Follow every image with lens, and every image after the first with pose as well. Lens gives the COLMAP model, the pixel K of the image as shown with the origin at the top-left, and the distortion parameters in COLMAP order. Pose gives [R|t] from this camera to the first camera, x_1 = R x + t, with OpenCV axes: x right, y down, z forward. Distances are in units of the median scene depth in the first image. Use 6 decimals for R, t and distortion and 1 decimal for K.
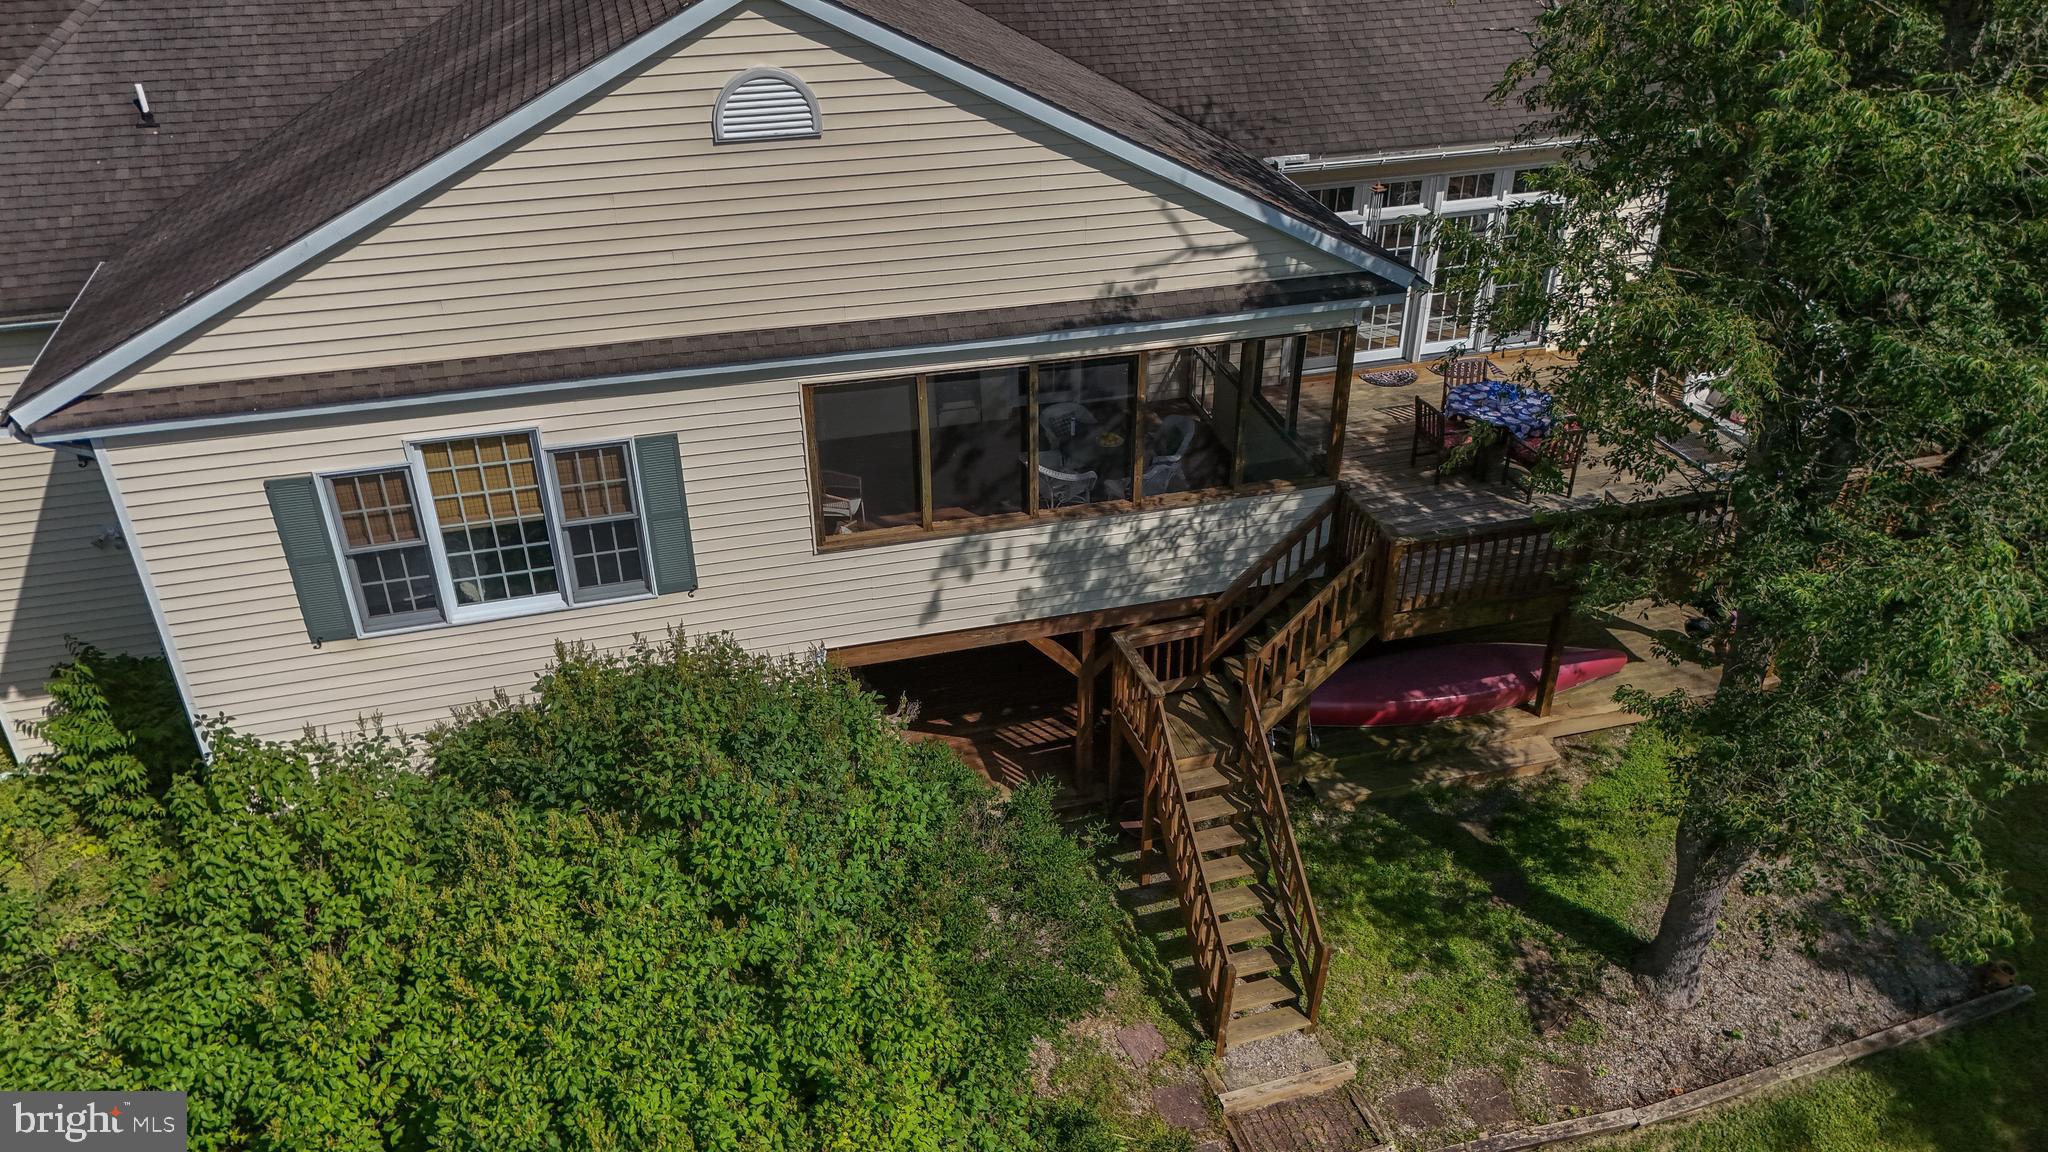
lens RADIAL K [[1518.2, 0, 1019.2], [0, 1518.2, 578.2], [0, 0, 1]] dist [0.084184, -0.088335]
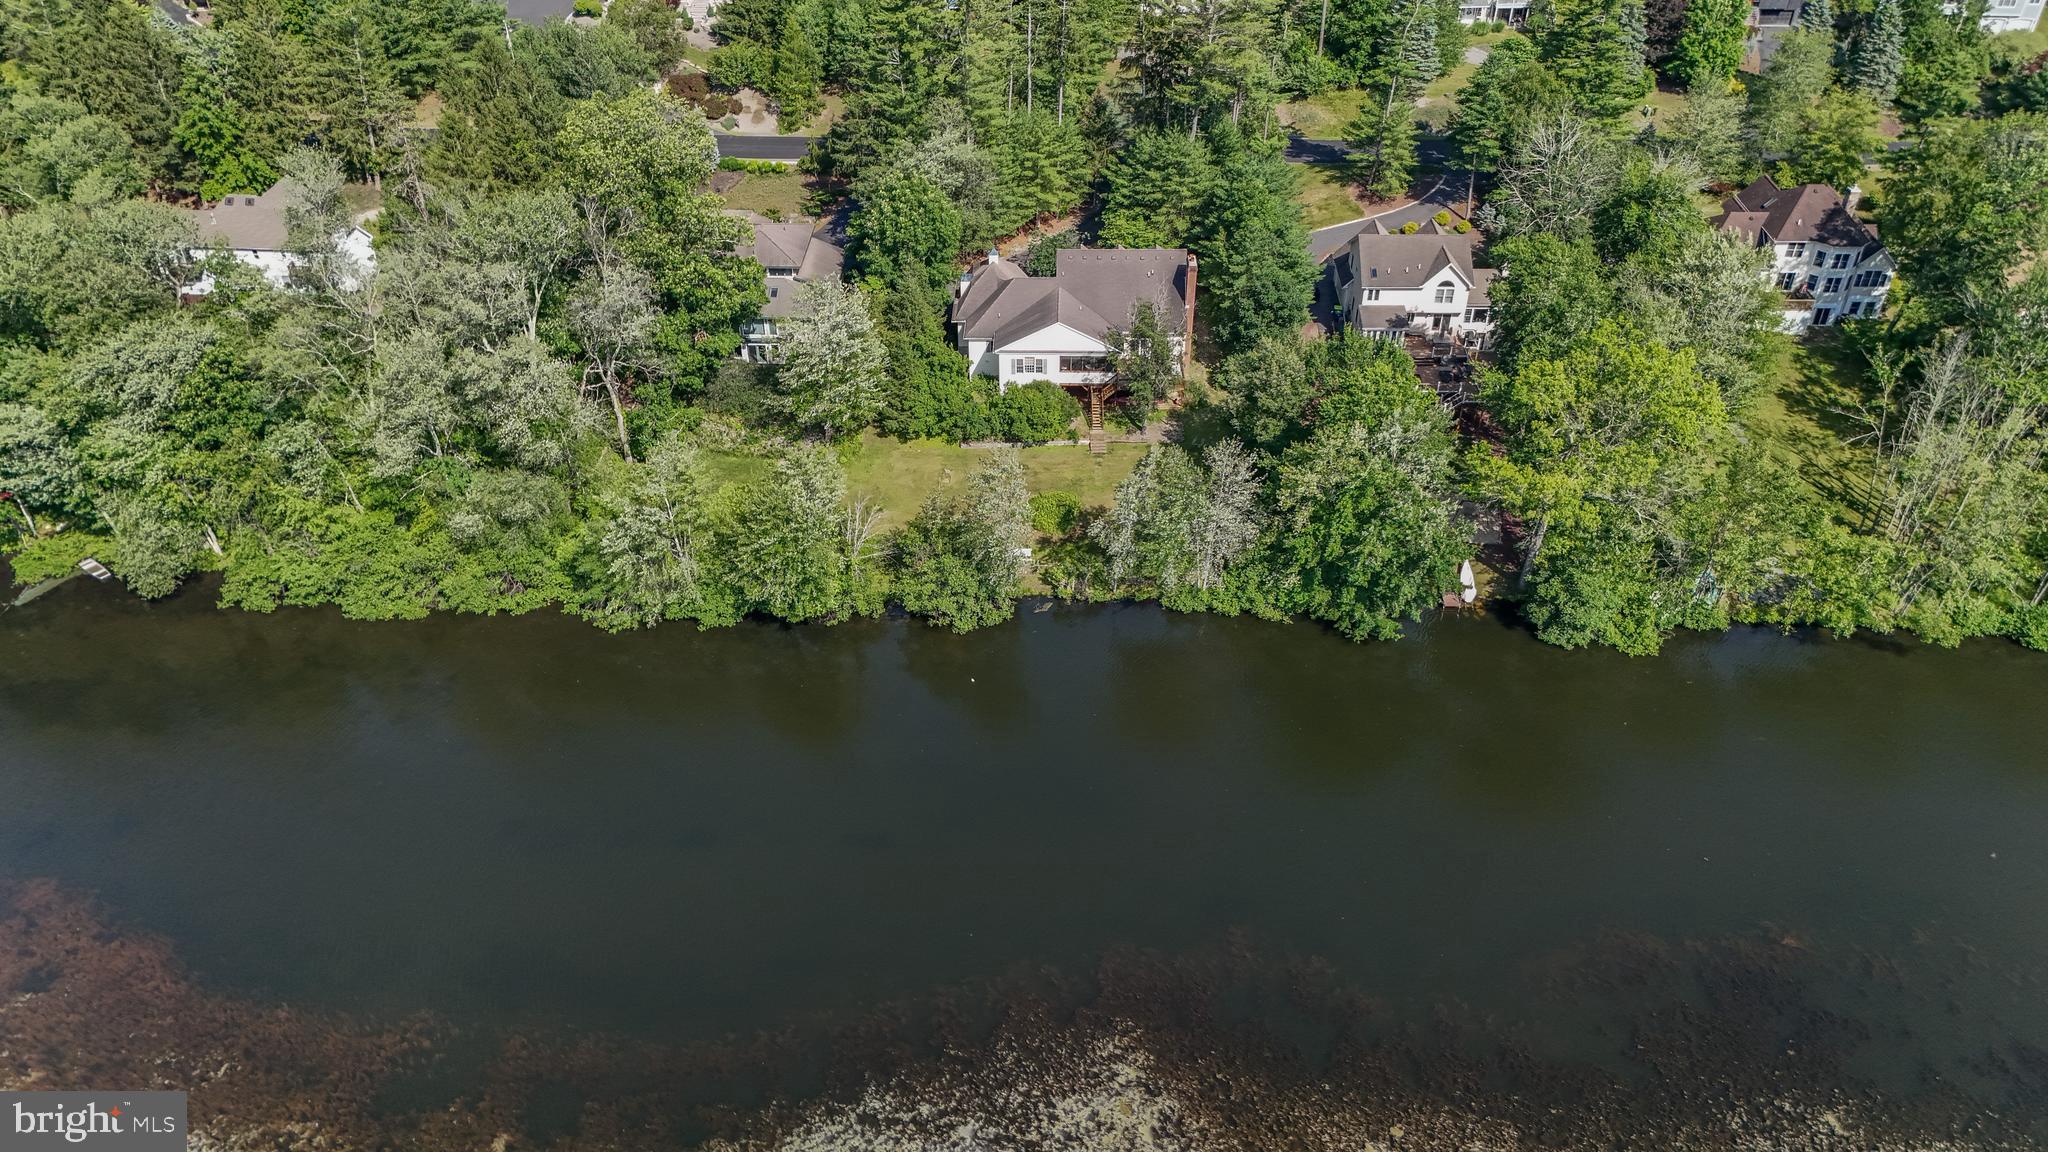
lens RADIAL K [[1518.2, 0, 1006.9], [0, 1518.2, 615.4], [0, 0, 1]] dist [0.084184, -0.088335]
pose [[0.957367, 0.172537, -0.231690, 2.124540], [-0.146854, 0.981357, 0.123989, 0.361081], [0.248763, -0.084678, 0.964856, -8.839713]]
